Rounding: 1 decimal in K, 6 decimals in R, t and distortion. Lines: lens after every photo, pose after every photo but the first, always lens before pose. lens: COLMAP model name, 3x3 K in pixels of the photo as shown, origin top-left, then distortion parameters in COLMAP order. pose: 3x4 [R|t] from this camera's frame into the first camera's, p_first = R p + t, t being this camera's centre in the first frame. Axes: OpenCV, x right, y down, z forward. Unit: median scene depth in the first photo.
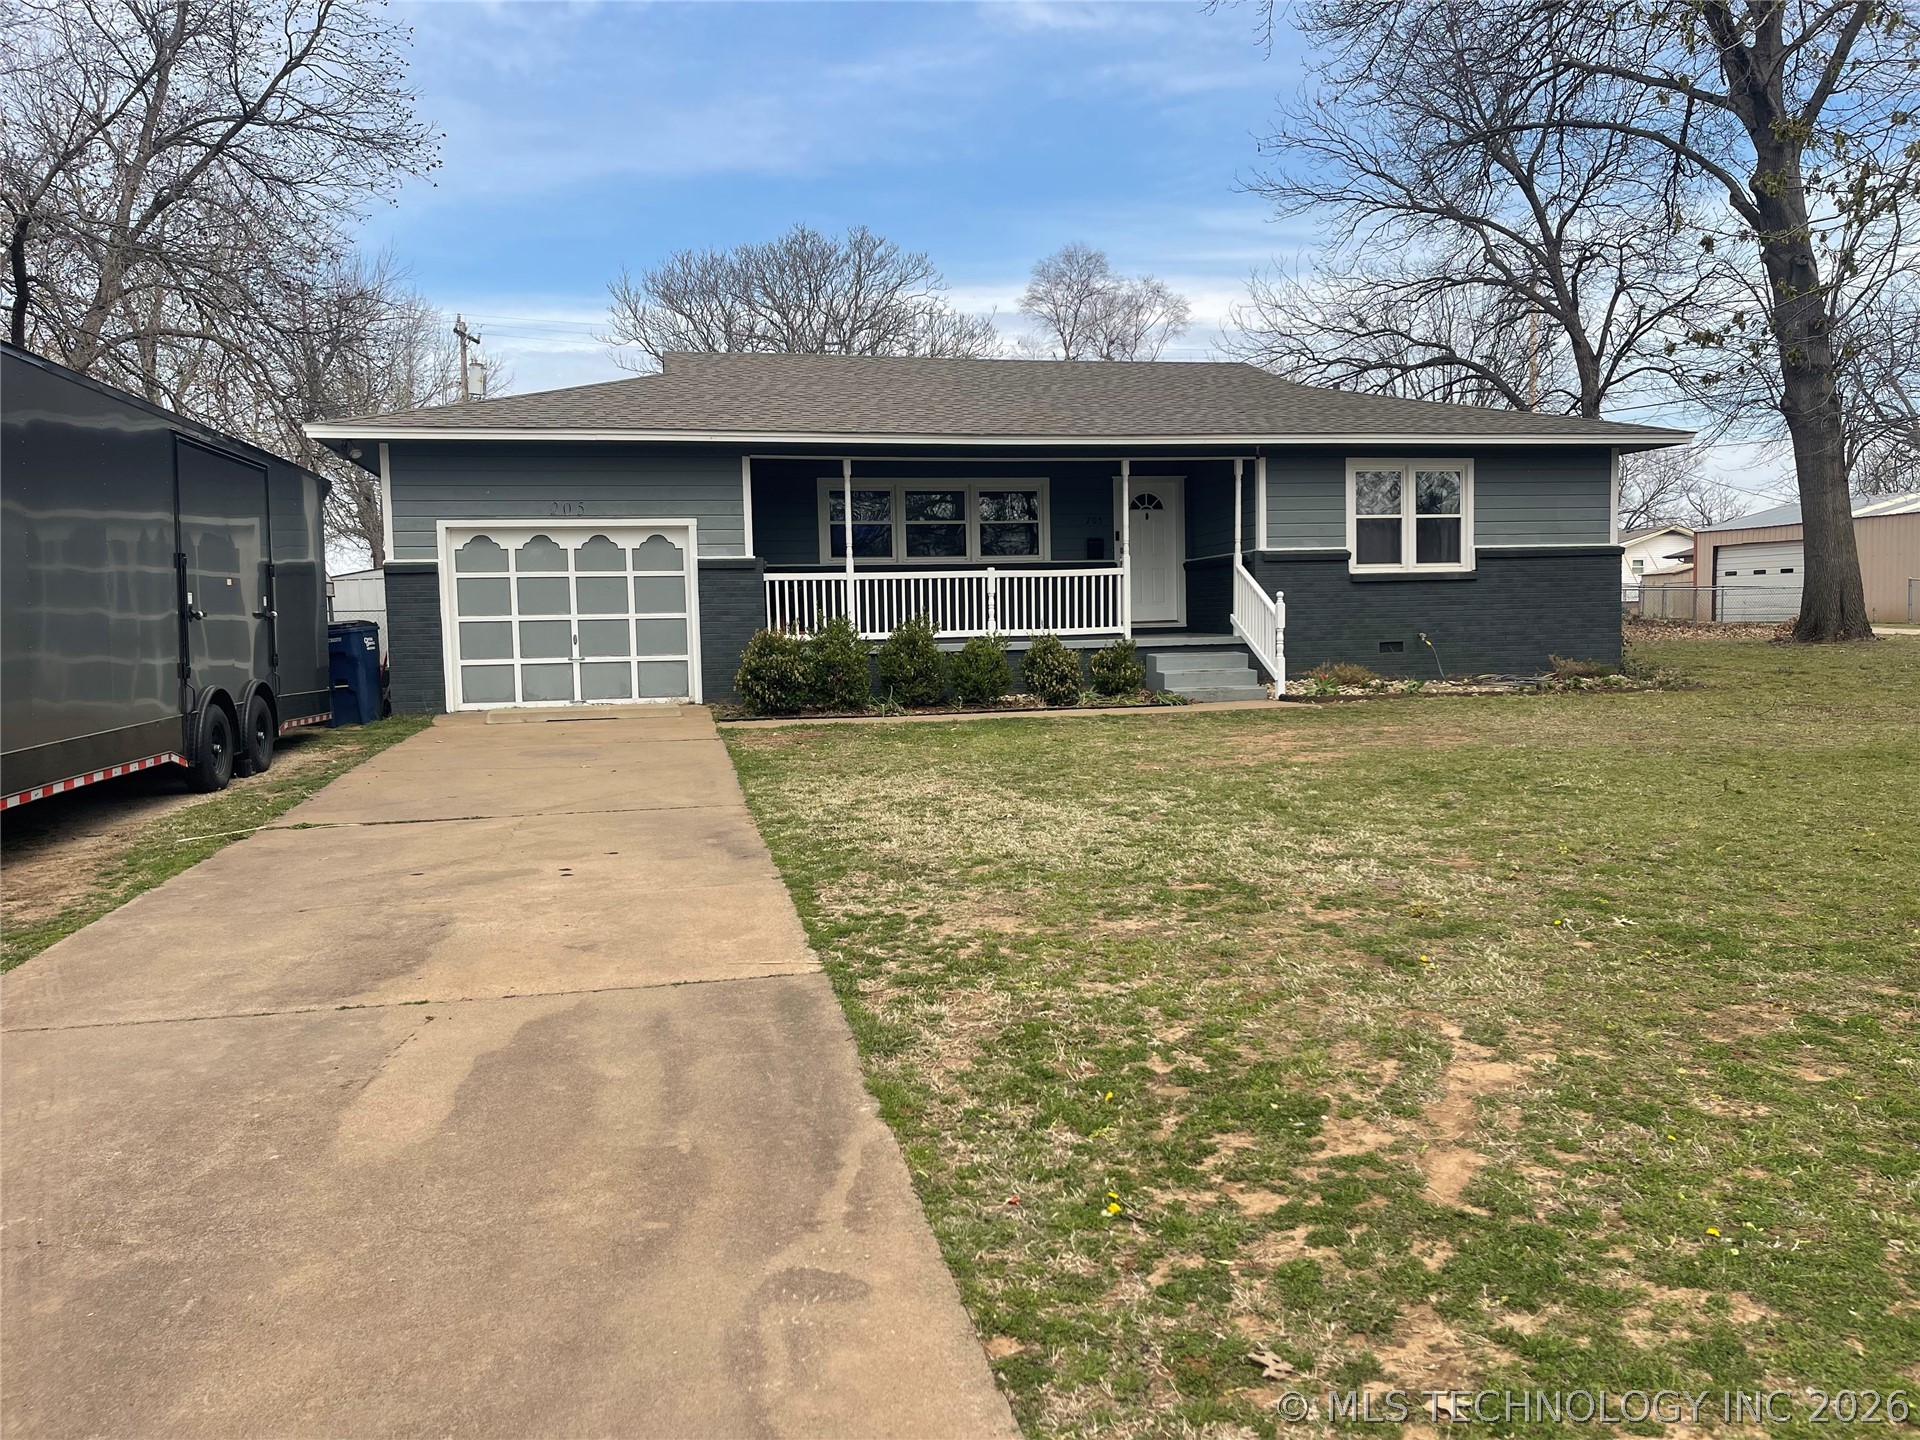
lens RADIAL K [[1426.9, 0, 960.0], [0, 1426.9, 720.0], [0, 0, 1]] dist [0.081383, -0.120899]
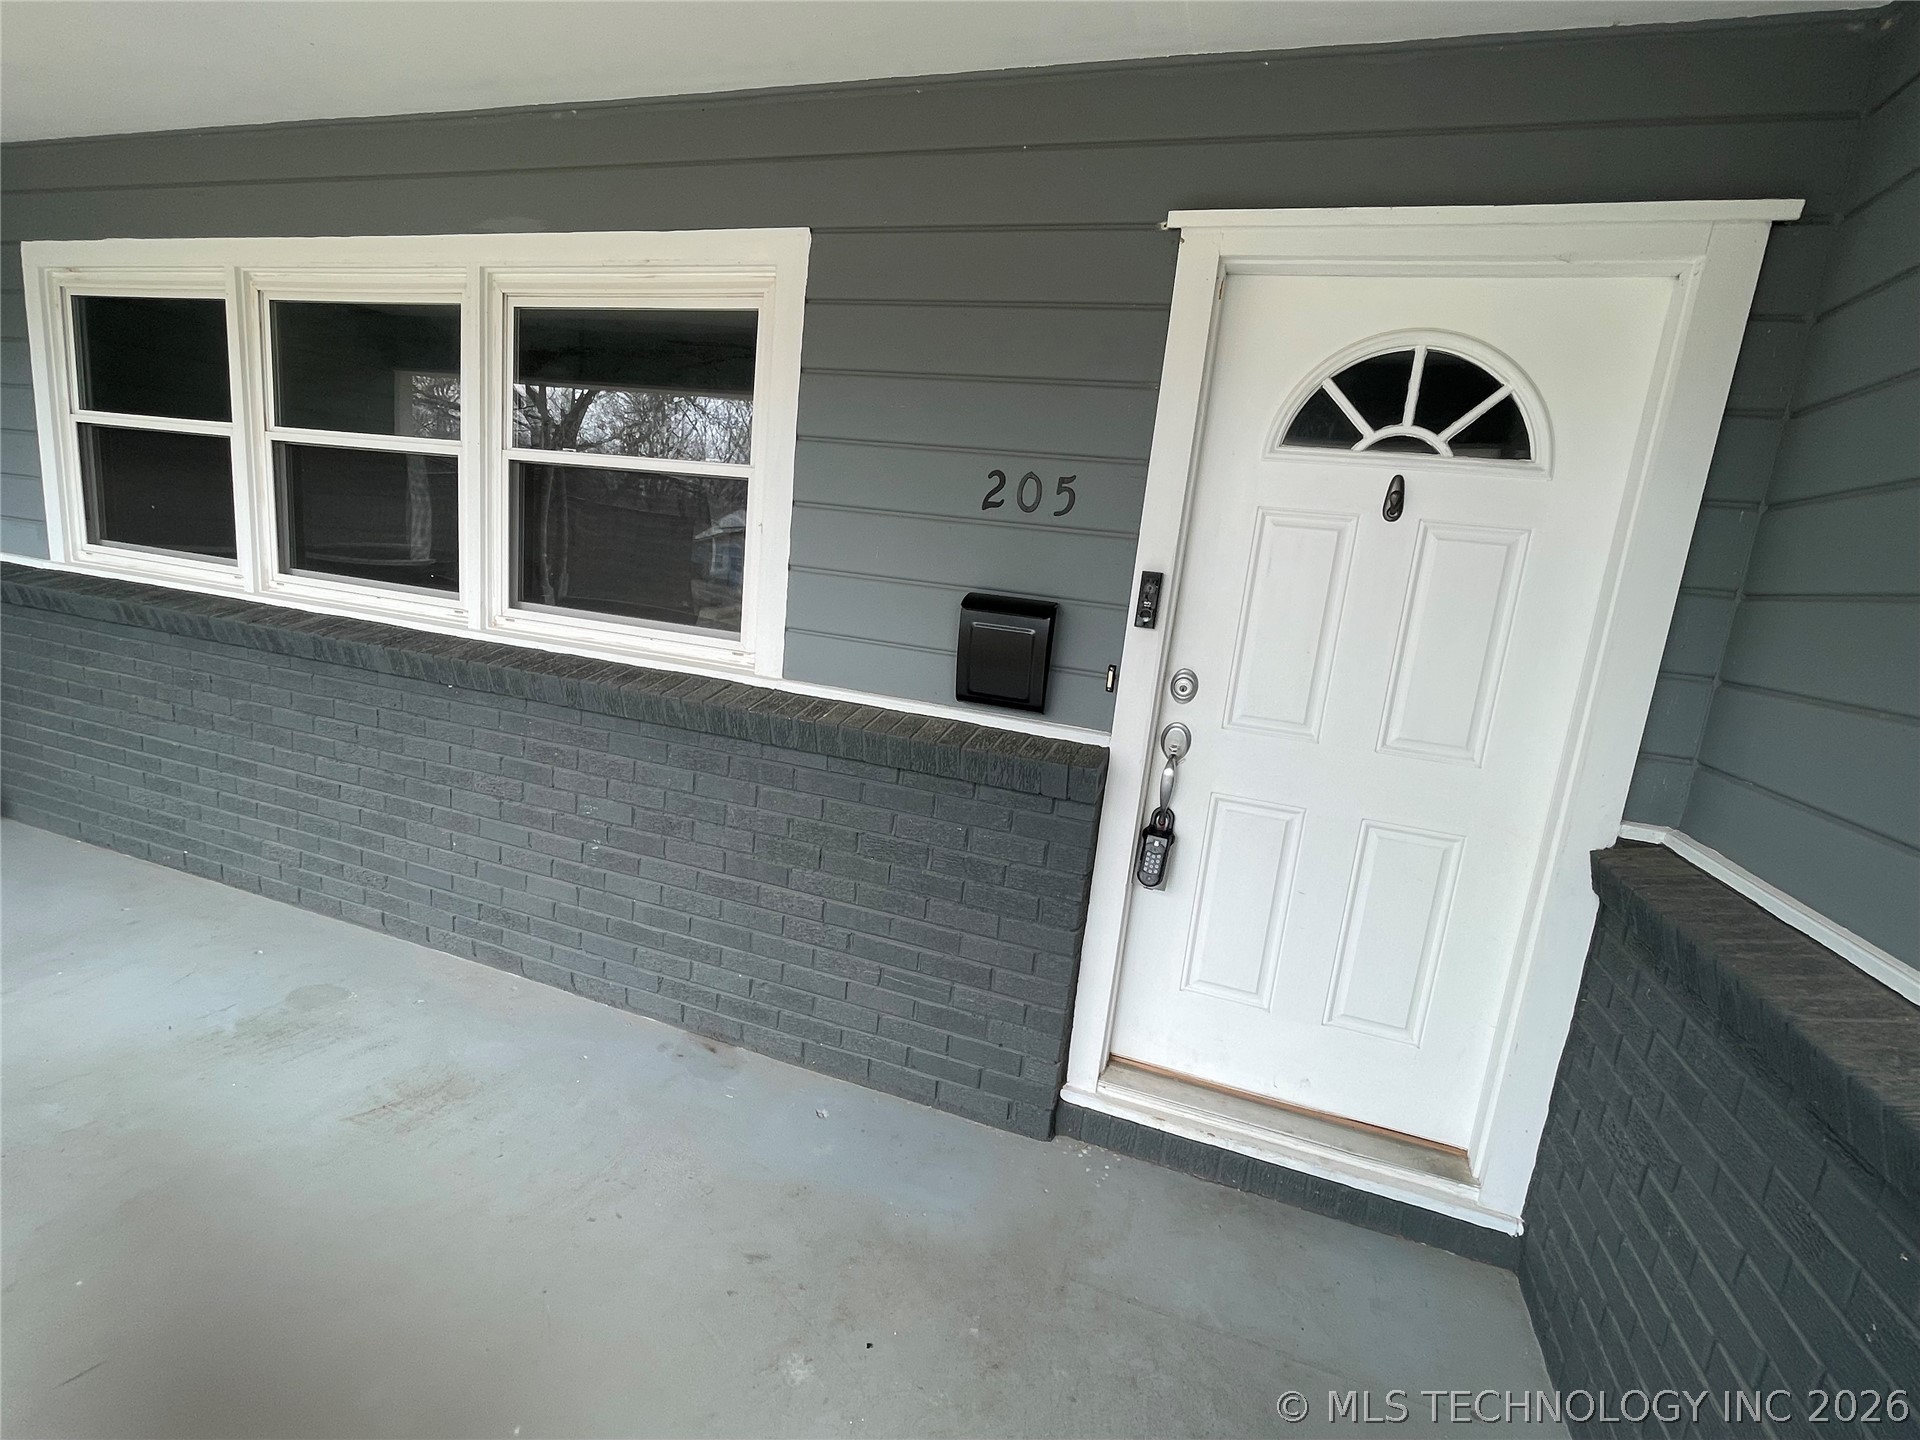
lens RADIAL K [[890.9, 0, 960.0], [0, 890.9, 720.0], [0, 0, 1]] dist [-0.000115, 0.000008]
pose [[0.846116, 0.203593, -0.492582, 0.165860], [-0.159395, 0.978532, 0.130649, -0.143245], [0.508606, -0.032029, 0.860403, 1.030872]]
